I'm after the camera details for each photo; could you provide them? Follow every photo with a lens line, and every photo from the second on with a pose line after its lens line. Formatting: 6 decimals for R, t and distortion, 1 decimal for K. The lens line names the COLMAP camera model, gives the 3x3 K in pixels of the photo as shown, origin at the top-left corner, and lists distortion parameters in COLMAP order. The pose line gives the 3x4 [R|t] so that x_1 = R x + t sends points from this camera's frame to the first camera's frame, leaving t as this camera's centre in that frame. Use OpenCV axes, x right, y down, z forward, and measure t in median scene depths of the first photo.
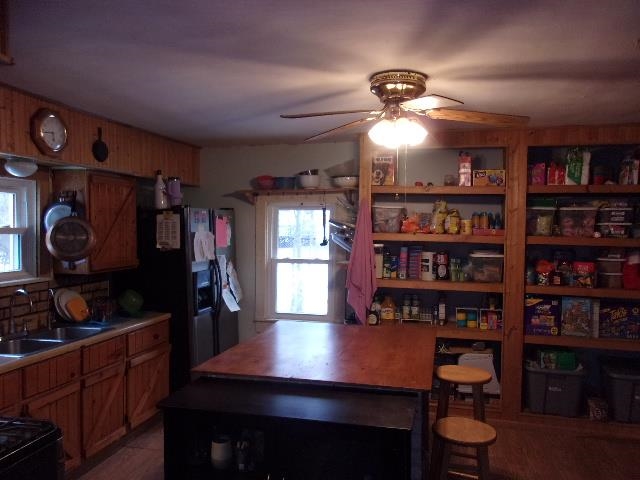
lens RADIAL K [[517.0, 0, 315.2], [0, 517.0, 239.1], [0, 0, 1]] dist [0.042116, 0.006380]
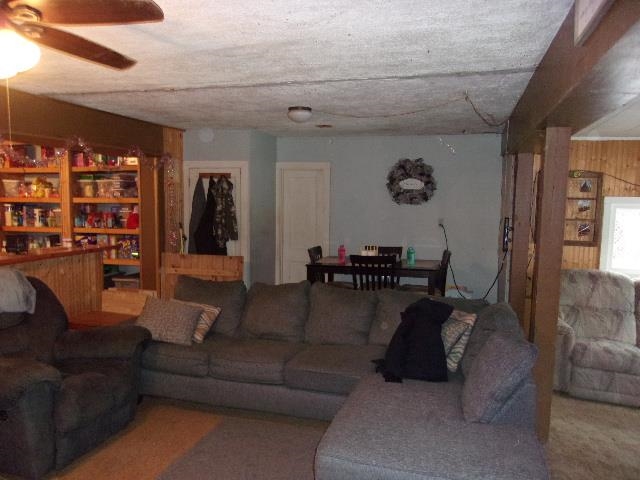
lens RADIAL K [[517.0, 0, 315.2], [0, 517.0, 239.1], [0, 0, 1]] dist [0.042116, 0.006380]
pose [[0.998381, -0.006999, -0.056447, 1.256464], [0.010087, 0.998456, 0.054621, 0.042139], [0.055978, -0.055102, 0.996910, -0.605251]]
